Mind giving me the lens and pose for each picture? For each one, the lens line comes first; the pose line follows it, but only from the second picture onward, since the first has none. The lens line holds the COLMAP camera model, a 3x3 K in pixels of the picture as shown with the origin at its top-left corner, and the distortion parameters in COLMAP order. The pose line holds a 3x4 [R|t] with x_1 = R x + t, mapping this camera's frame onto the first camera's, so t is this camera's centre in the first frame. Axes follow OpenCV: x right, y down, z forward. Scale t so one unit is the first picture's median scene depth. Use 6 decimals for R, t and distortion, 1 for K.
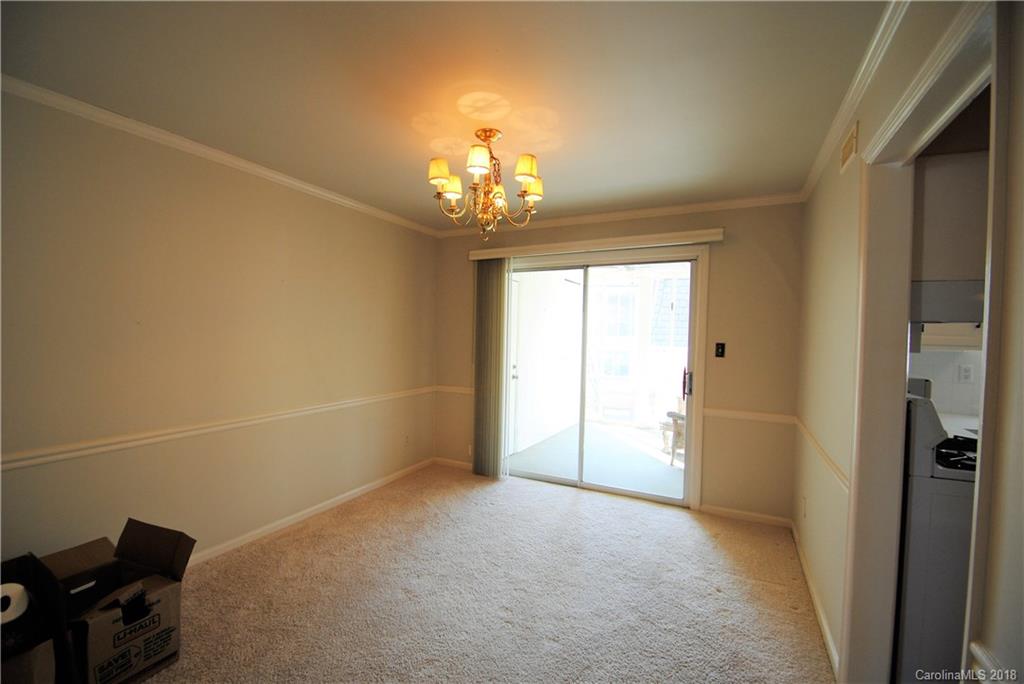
lens RADIAL K [[448.6, 0, 497.1], [0, 448.6, 345.2], [0, 0, 1]] dist [0.016758, -0.016511]
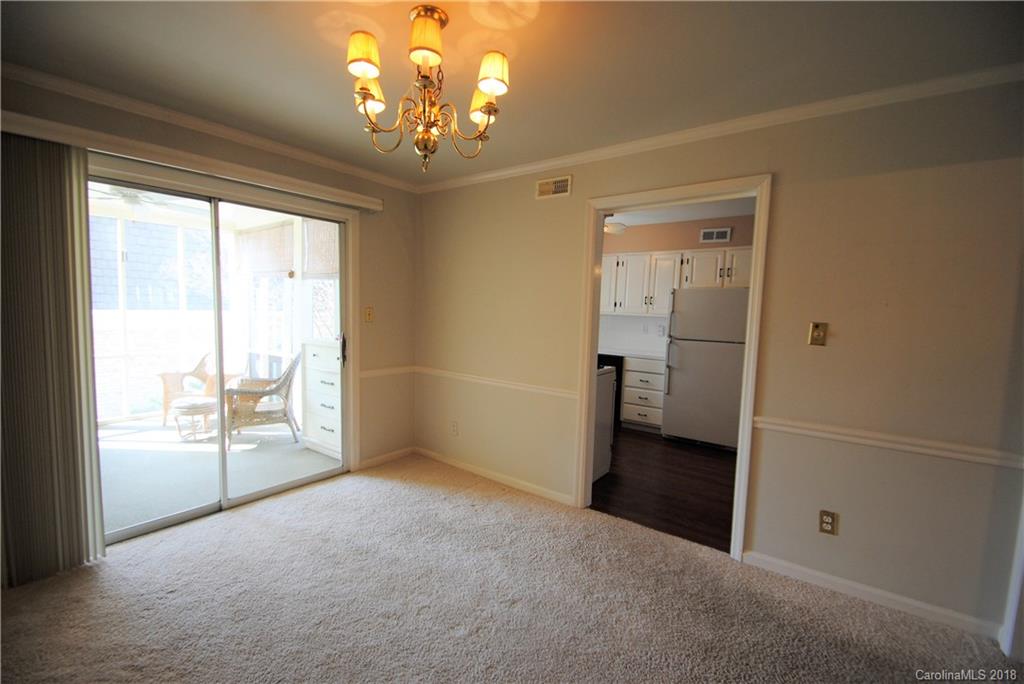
lens RADIAL K [[448.6, 0, 497.1], [0, 448.6, 345.2], [0, 0, 1]] dist [0.016758, -0.016511]
pose [[0.182298, -0.096509, 0.978495, -0.518509], [0.001683, 0.995200, 0.097843, -0.022141], [-0.983242, -0.016190, 0.181586, 0.533336]]
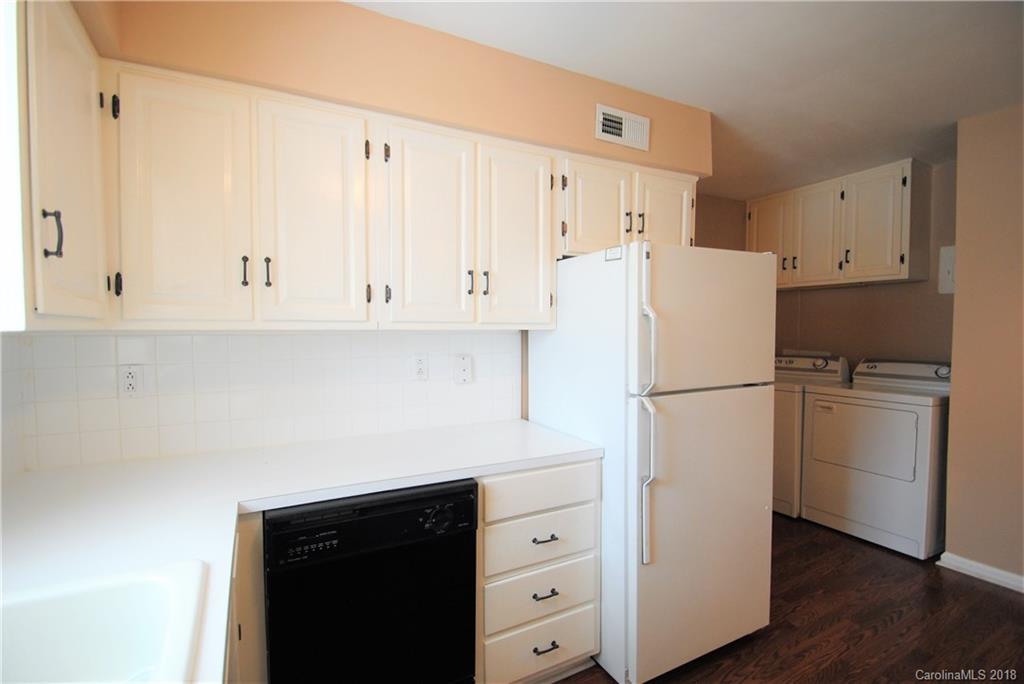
lens RADIAL K [[463.6, 0, 500.5], [0, 463.6, 345.5], [0, 0, 1]] dist [0.022707, -0.021645]
pose [[-0.814958, -0.043711, 0.577869, 0.843652], [0.001961, 0.996938, 0.078177, 0.008590], [-0.579517, 0.064844, -0.812377, 0.731687]]
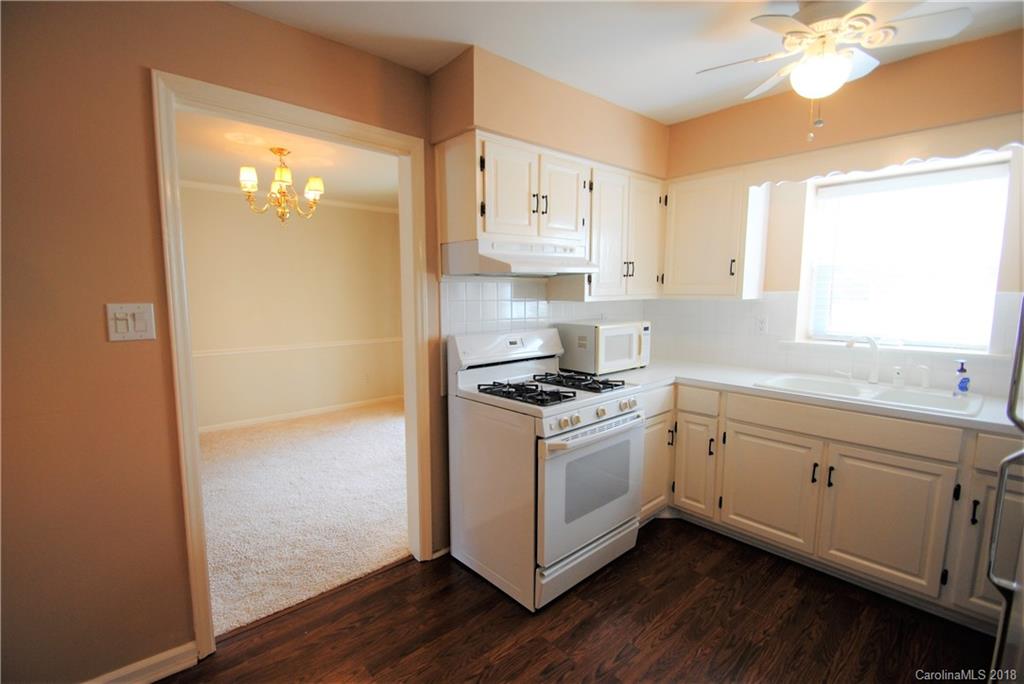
lens RADIAL K [[463.6, 0, 500.5], [0, 463.6, 345.5], [0, 0, 1]] dist [0.022707, -0.021645]
pose [[0.928907, 0.020274, -0.369758, 0.821682], [0.010166, 0.996728, 0.080190, 0.021587], [0.370174, -0.078248, 0.925661, -0.097567]]
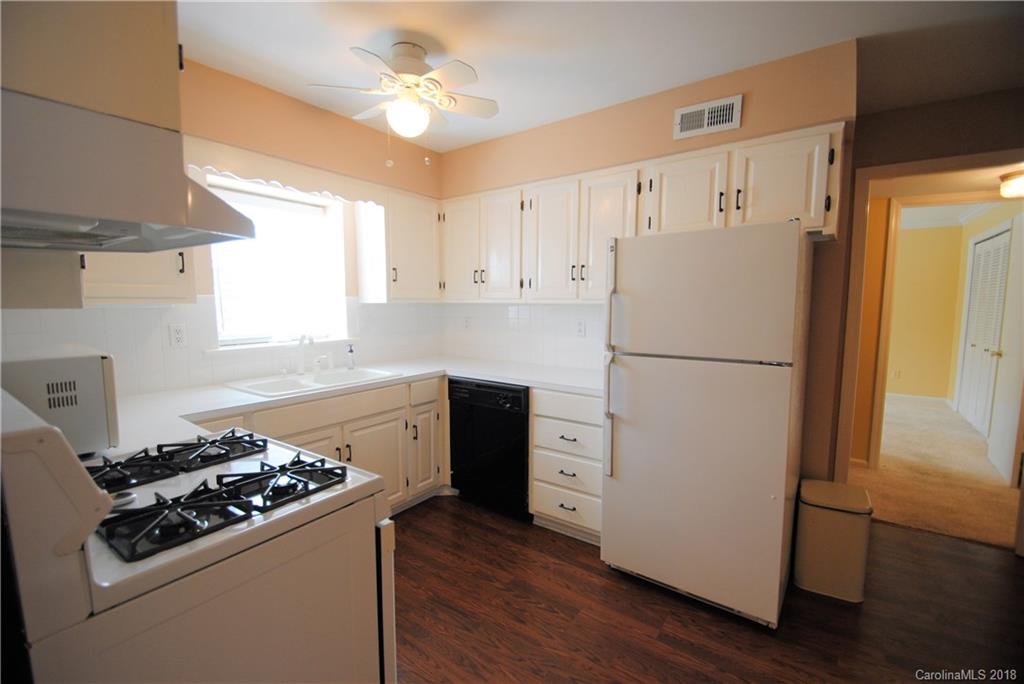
lens RADIAL K [[448.6, 0, 497.1], [0, 448.6, 345.2], [0, 0, 1]] dist [0.016758, -0.016511]
pose [[0.168913, -0.114963, 0.978904, 0.349064], [0.032926, 0.993278, 0.110969, 0.012656], [-0.985081, 0.013487, 0.171563, 0.299177]]
